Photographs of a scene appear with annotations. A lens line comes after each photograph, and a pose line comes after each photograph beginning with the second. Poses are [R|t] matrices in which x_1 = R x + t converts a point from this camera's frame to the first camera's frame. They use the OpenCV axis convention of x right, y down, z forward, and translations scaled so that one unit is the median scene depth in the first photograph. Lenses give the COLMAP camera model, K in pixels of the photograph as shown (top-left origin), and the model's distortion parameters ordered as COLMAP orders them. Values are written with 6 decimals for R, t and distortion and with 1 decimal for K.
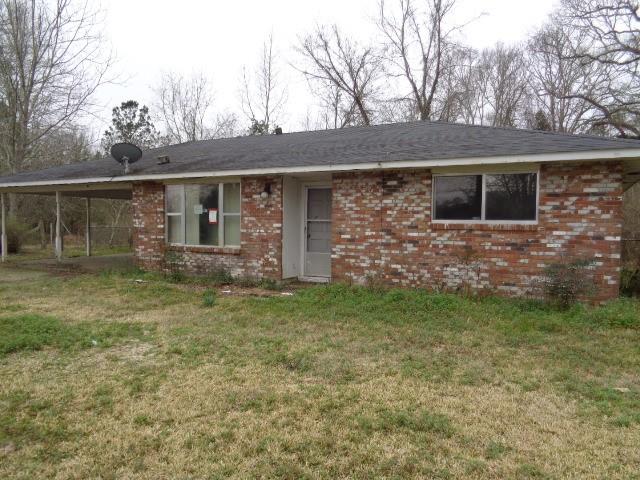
lens RADIAL K [[476.1, 0, 320.2], [0, 476.1, 239.3], [0, 0, 1]] dist [0.010548, -0.008942]
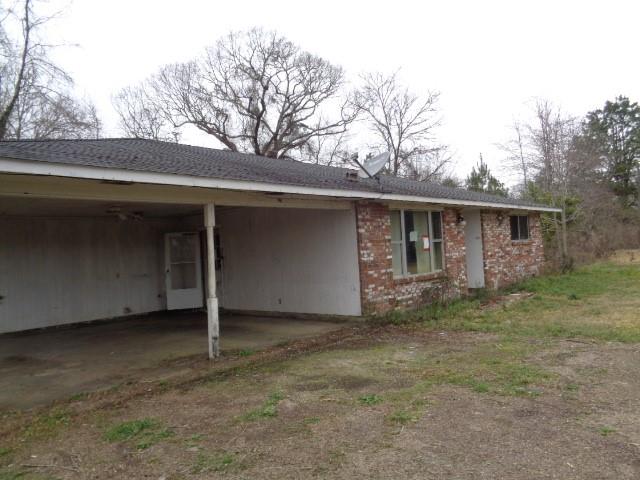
lens RADIAL K [[476.1, 0, 320.8], [0, 476.1, 239.2], [0, 0, 1]] dist [0.010548, -0.008942]
pose [[0.231047, -0.008302, 0.972907, -1.171651], [0.081305, 0.996631, -0.010804, -0.059219], [-0.969540, 0.081598, 0.230943, 0.916795]]
